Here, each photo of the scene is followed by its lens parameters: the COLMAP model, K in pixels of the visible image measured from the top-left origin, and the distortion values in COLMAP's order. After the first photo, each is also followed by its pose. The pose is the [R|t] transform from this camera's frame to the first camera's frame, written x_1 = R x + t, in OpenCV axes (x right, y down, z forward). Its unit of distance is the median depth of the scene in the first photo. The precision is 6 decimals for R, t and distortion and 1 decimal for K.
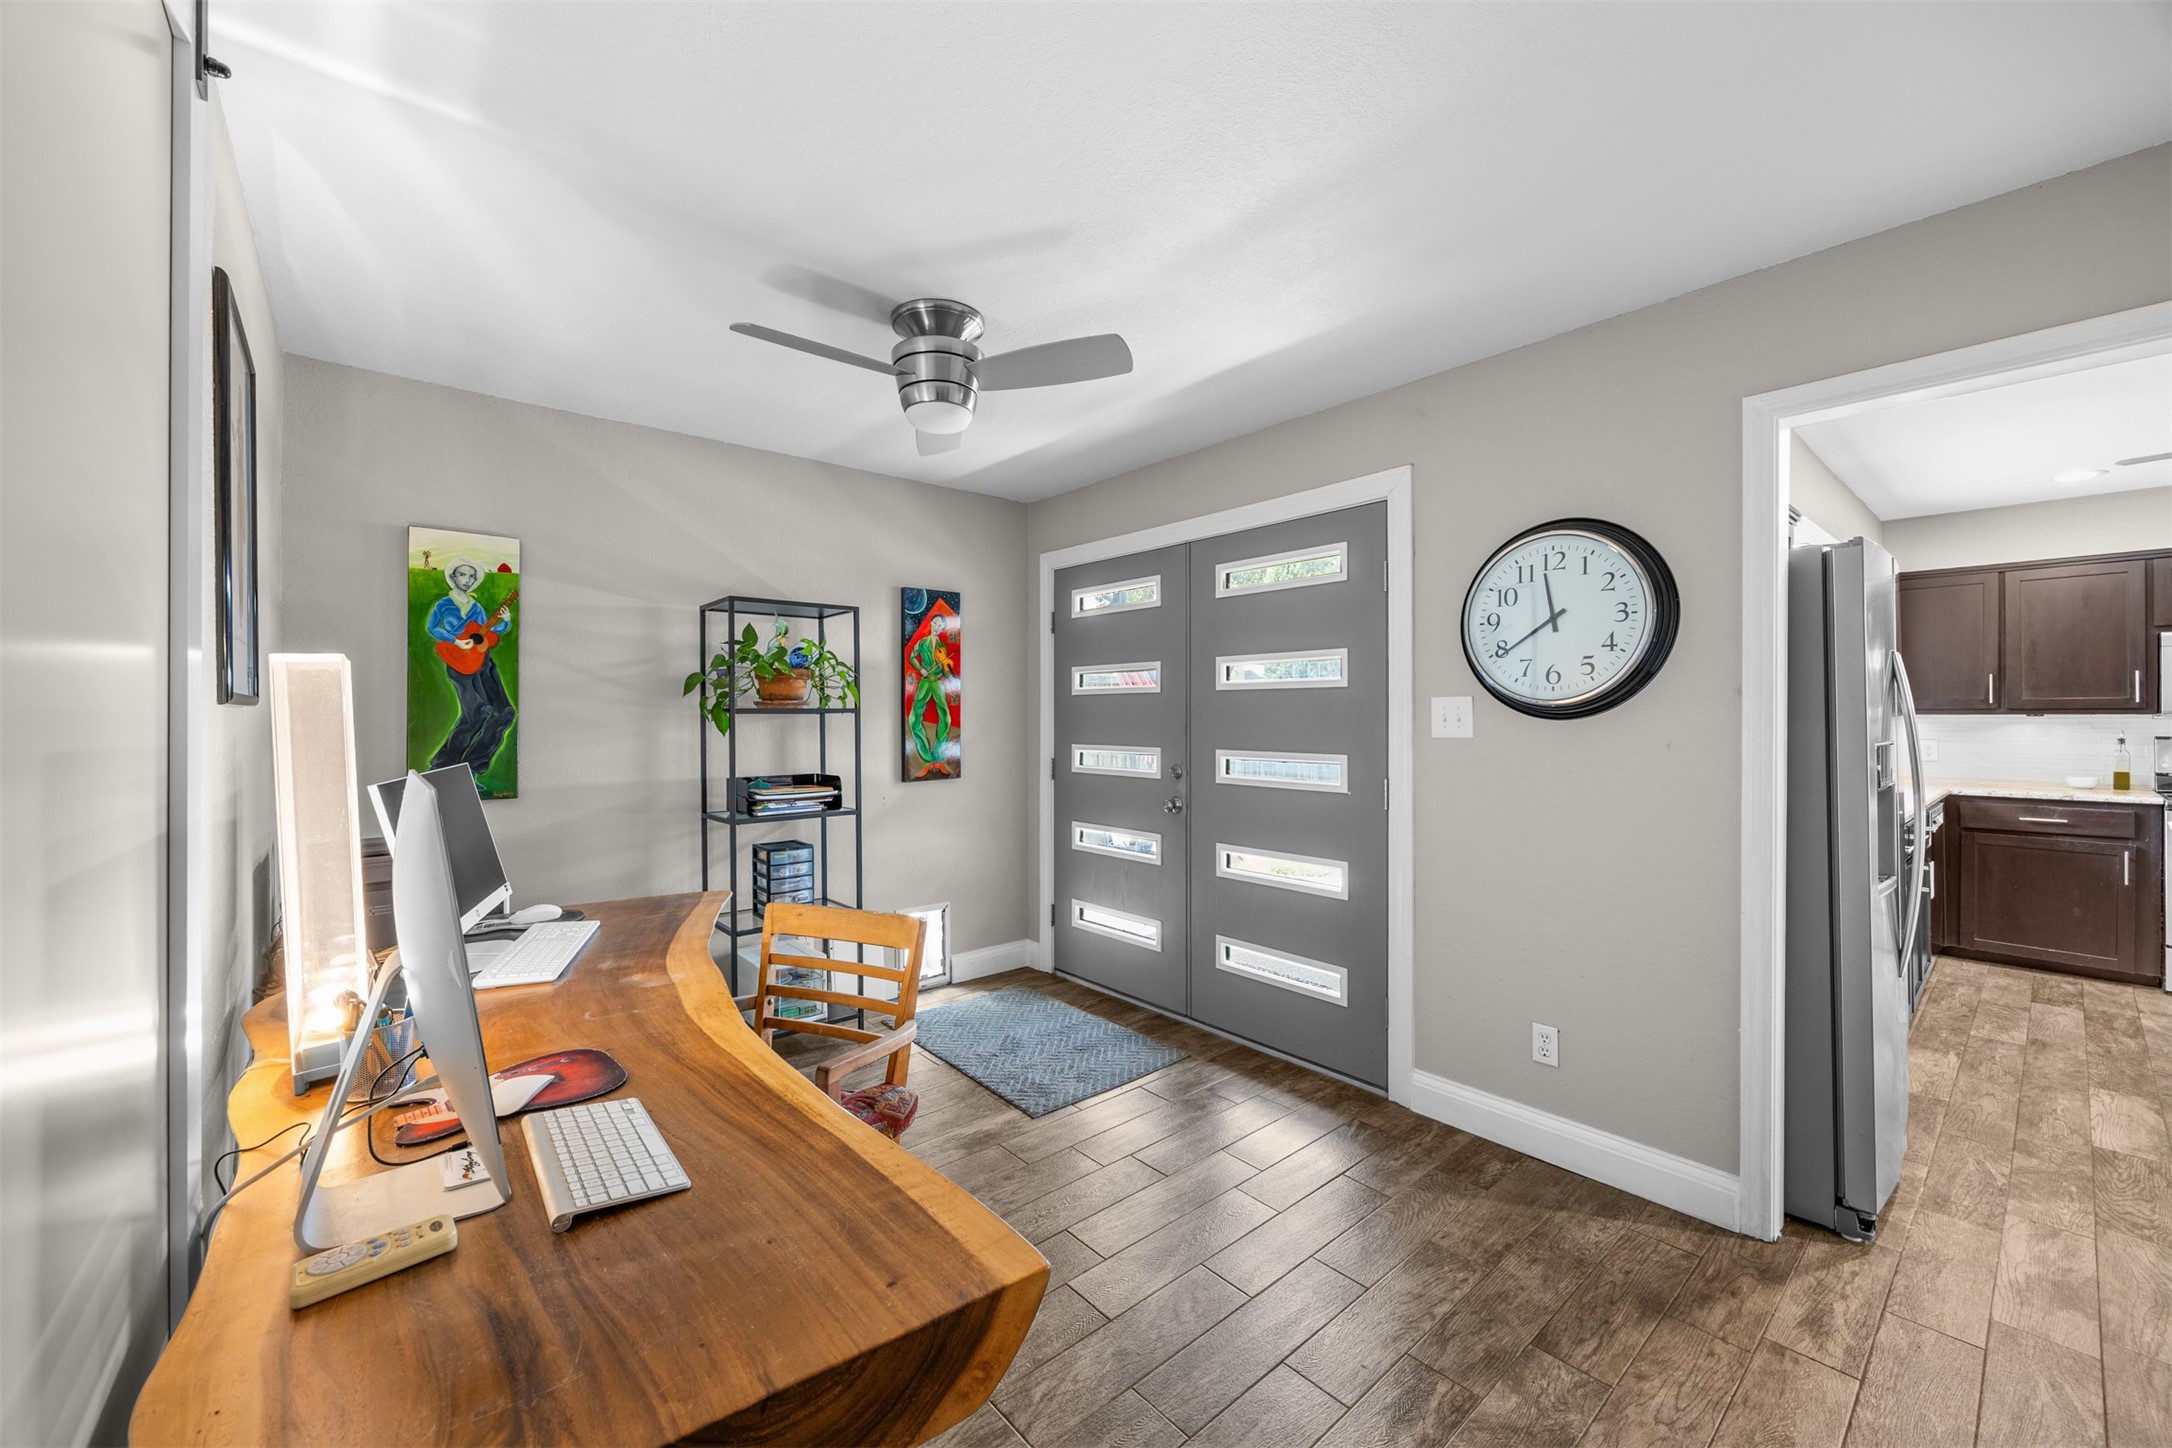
lens RADIAL K [[829.0, 0, 1094.3], [0, 829.0, 714.9], [0, 0, 1]] dist [-0.004033, 0.000443]
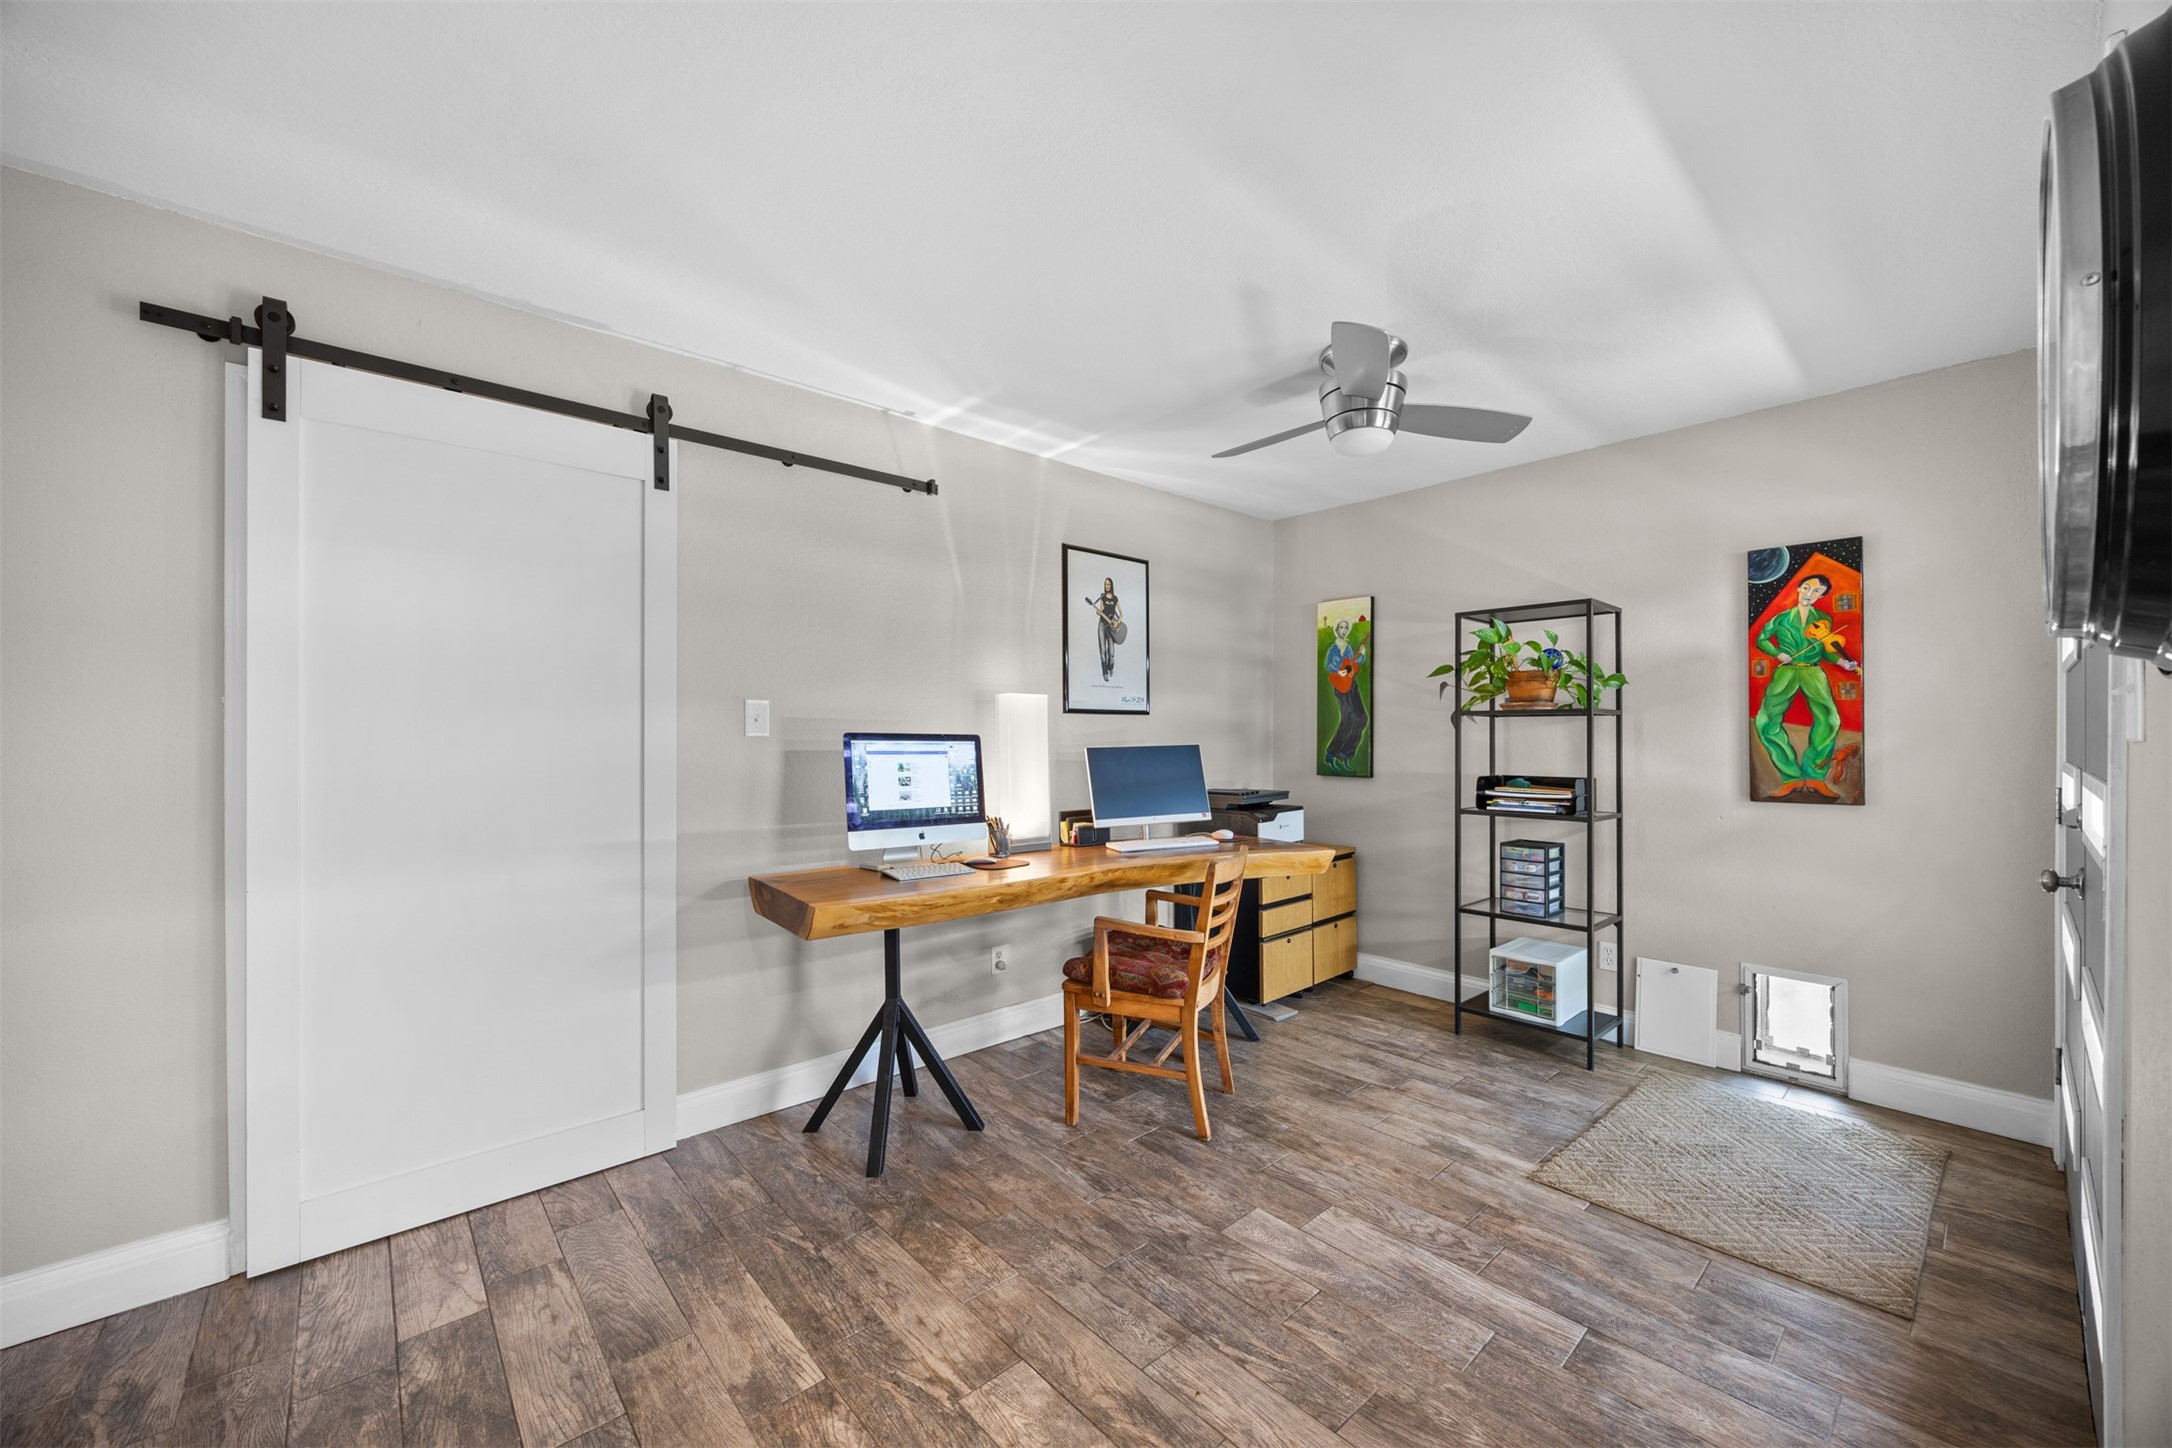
lens RADIAL K [[829.0, 0, 1094.9], [0, 829.0, 728.9], [0, 0, 1]] dist [-0.004033, 0.000443]
pose [[0.030179, -0.004048, -0.999536, 0.623051], [0.000889, 0.999992, -0.004023, 0.018620], [0.999544, -0.000767, 0.030182, 0.421314]]
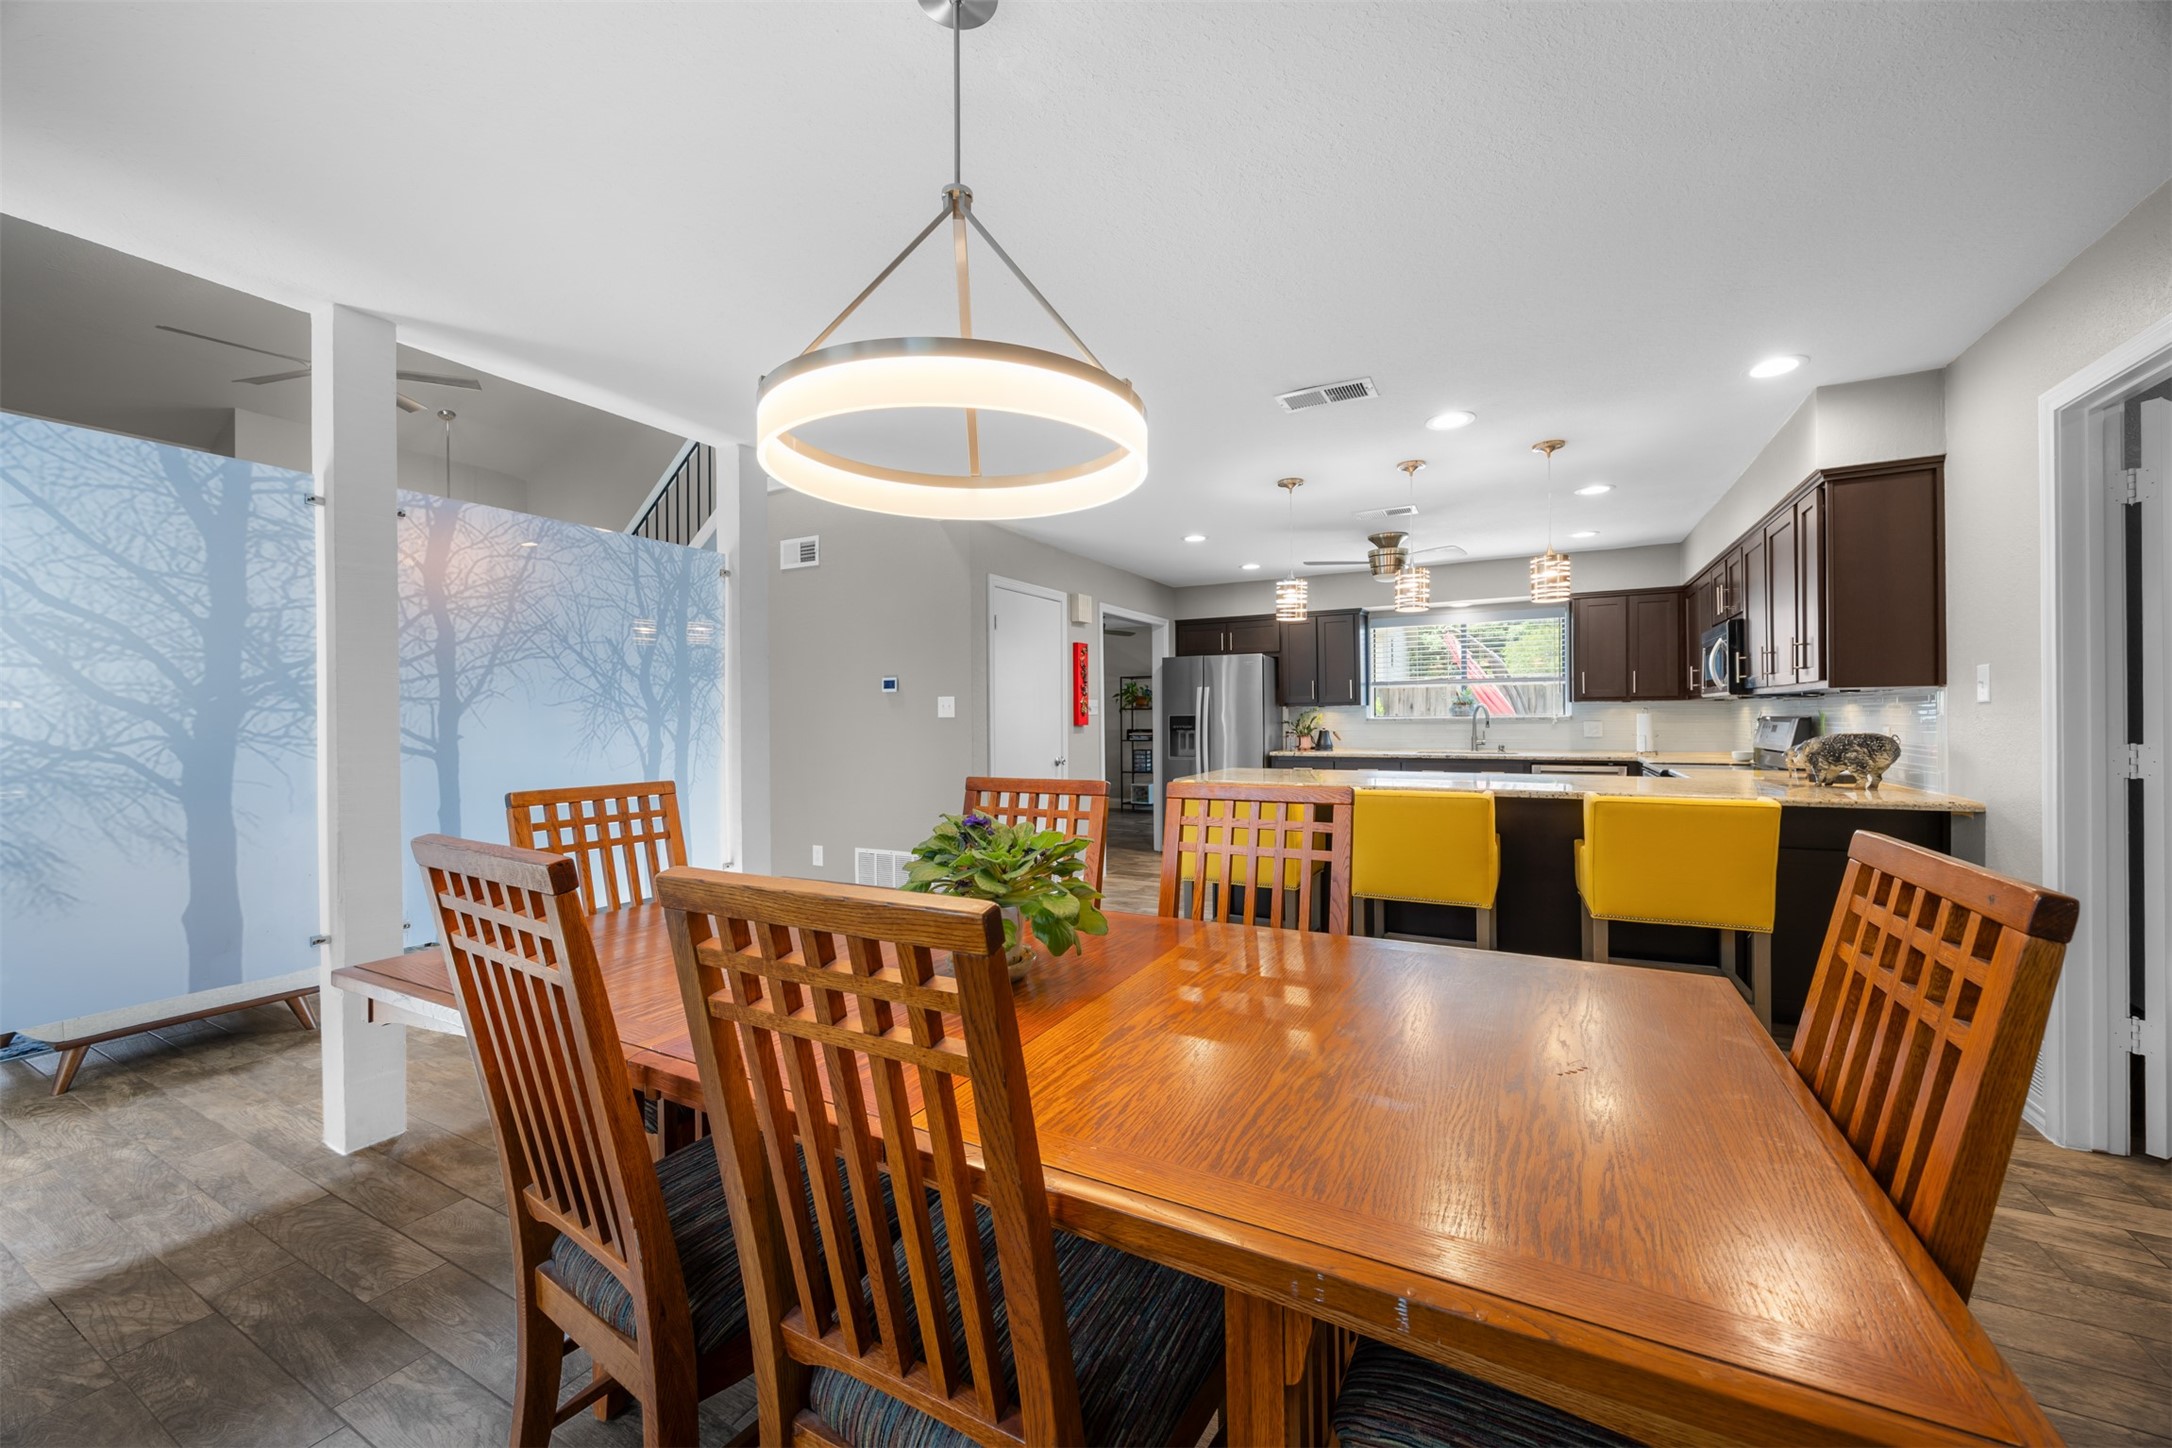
lens RADIAL K [[829.0, 0, 1082.4], [0, 829.0, 718.3], [0, 0, 1]] dist [-0.004033, 0.000443]
pose [[0.375861, -0.000643, -0.926676, 2.459447], [0.008496, 0.999960, 0.002752, 0.020191], [0.926637, -0.008907, 0.375852, -0.414523]]
